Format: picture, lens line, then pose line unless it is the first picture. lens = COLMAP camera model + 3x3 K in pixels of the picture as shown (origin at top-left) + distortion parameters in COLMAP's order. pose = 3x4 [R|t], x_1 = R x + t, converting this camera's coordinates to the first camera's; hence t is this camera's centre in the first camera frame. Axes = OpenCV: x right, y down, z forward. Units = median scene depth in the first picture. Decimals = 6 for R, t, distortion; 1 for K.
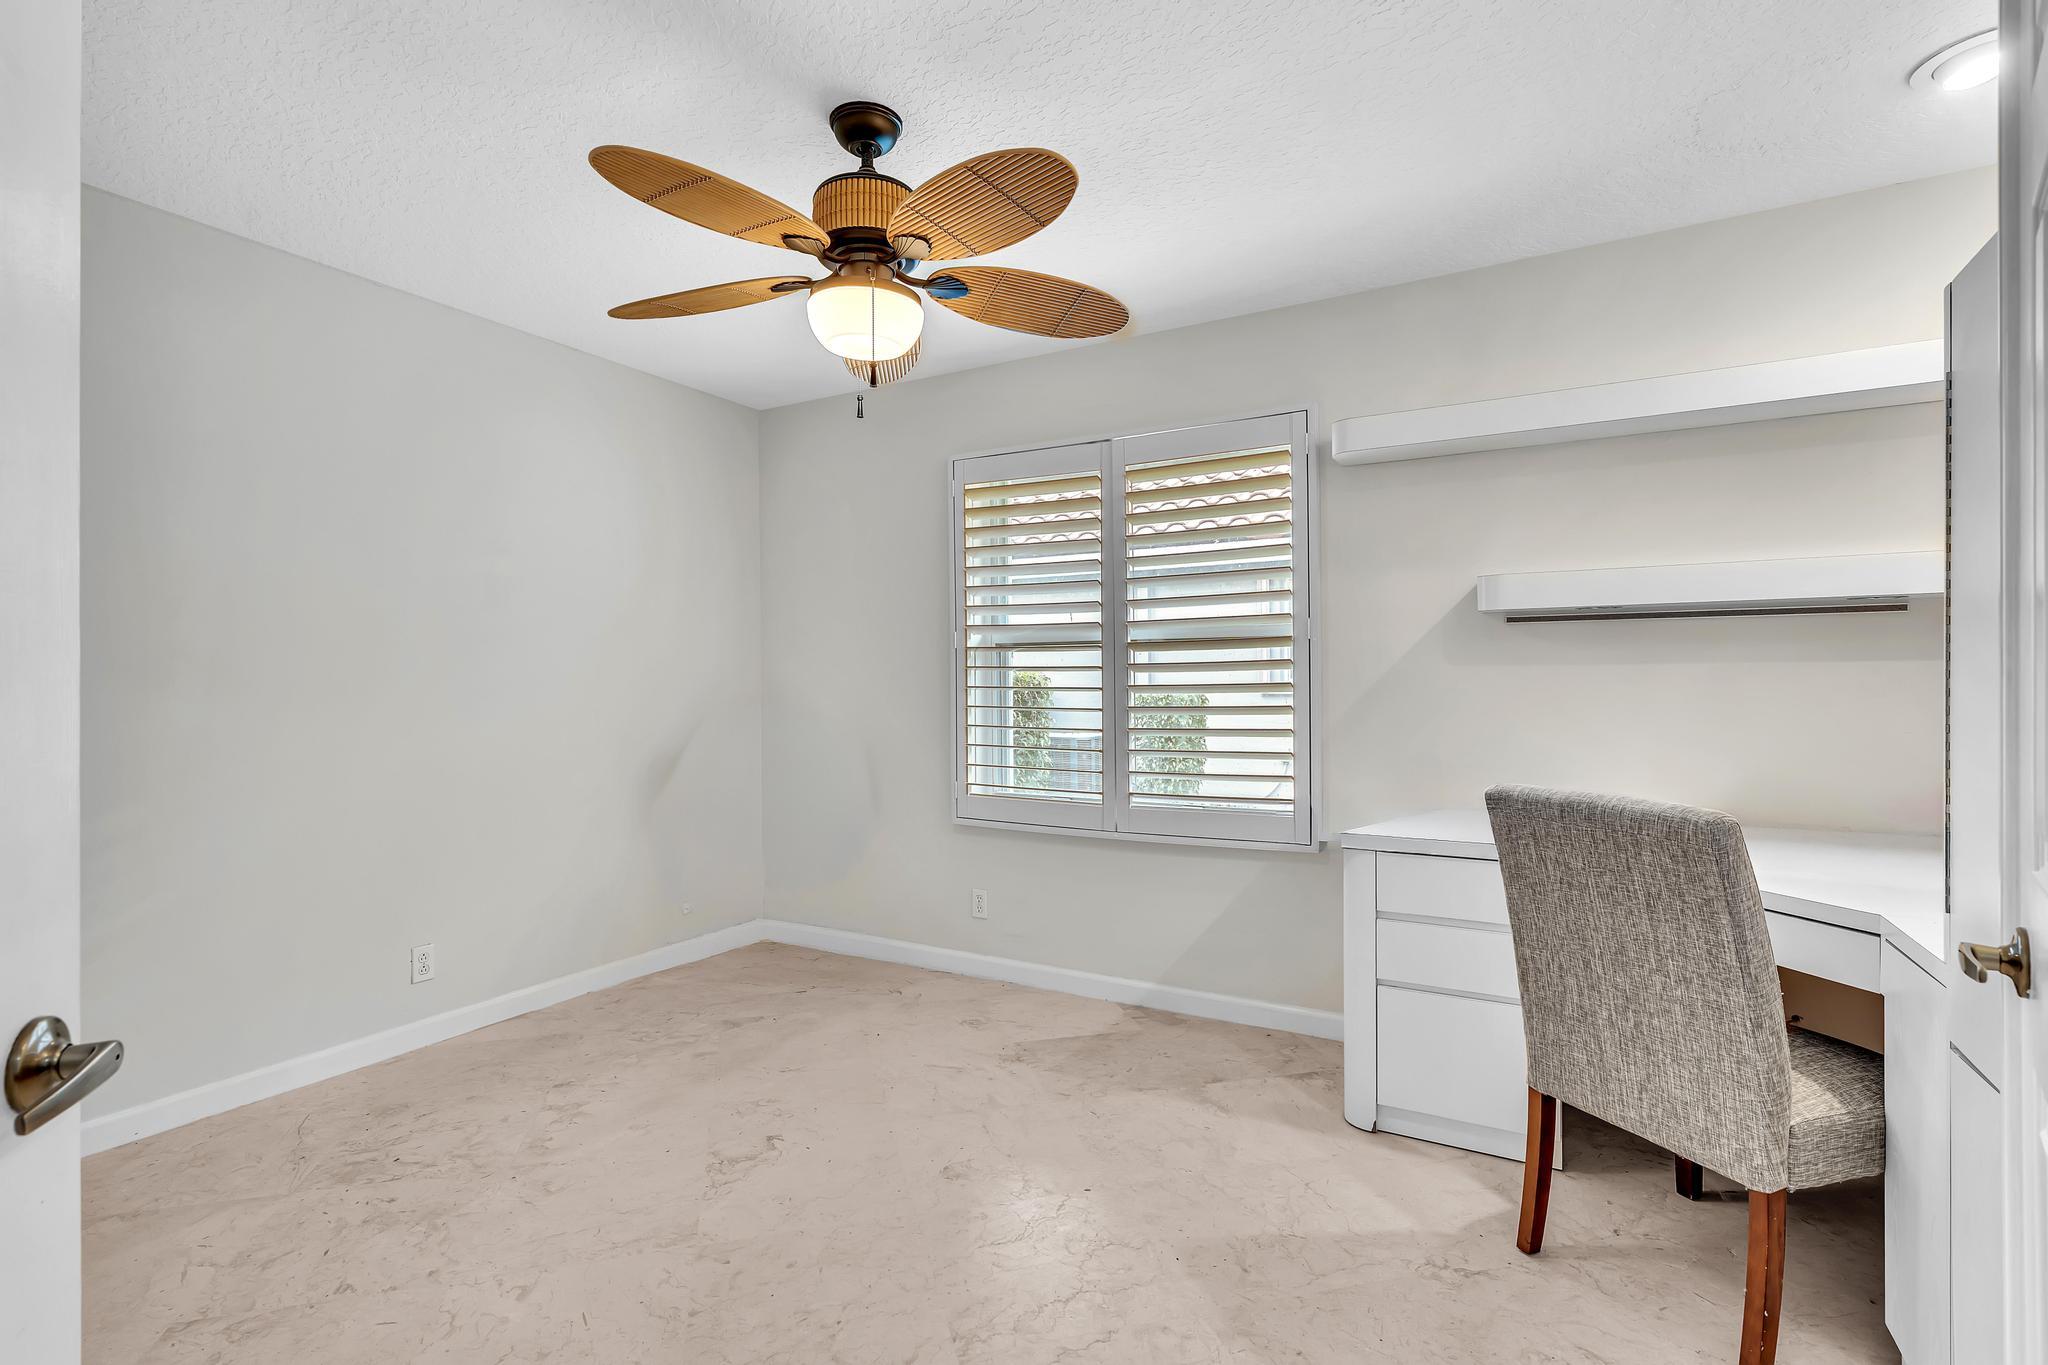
lens RADIAL K [[953.4, 0, 1013.1], [0, 953.4, 685.3], [0, 0, 1]] dist [-0.004929, 0.003646]
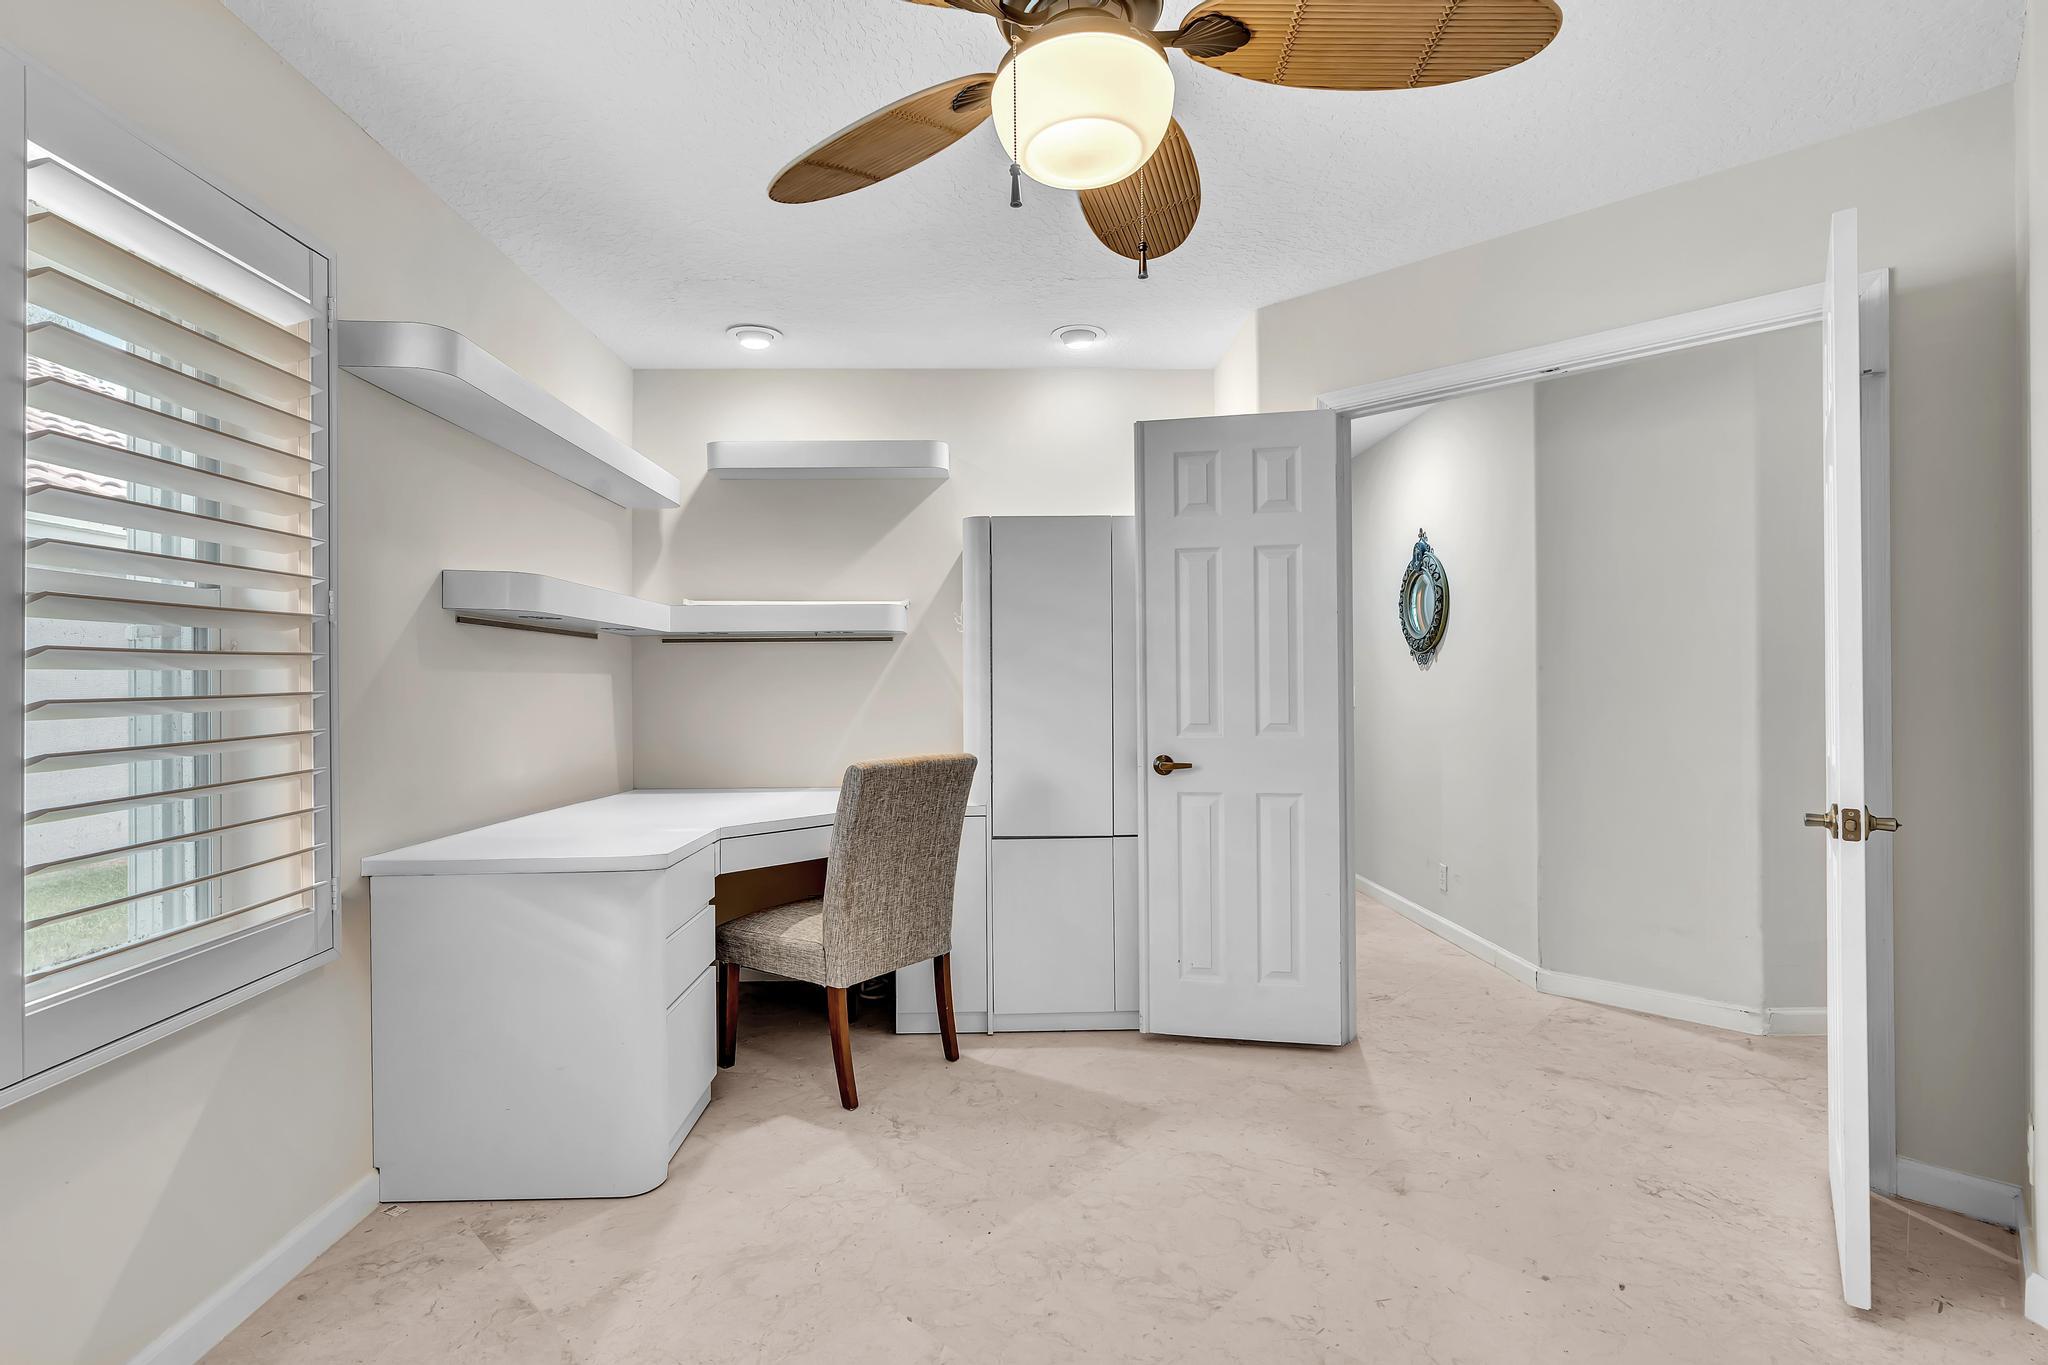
lens RADIAL K [[953.4, 0, 1009.2], [0, 953.4, 681.1], [0, 0, 1]] dist [-0.004929, 0.003646]
pose [[-0.516914, 0.004923, 0.856023, -0.640040], [0.005352, 0.999983, -0.002518, -0.008526], [-0.856021, 0.003280, -0.516931, 1.303204]]
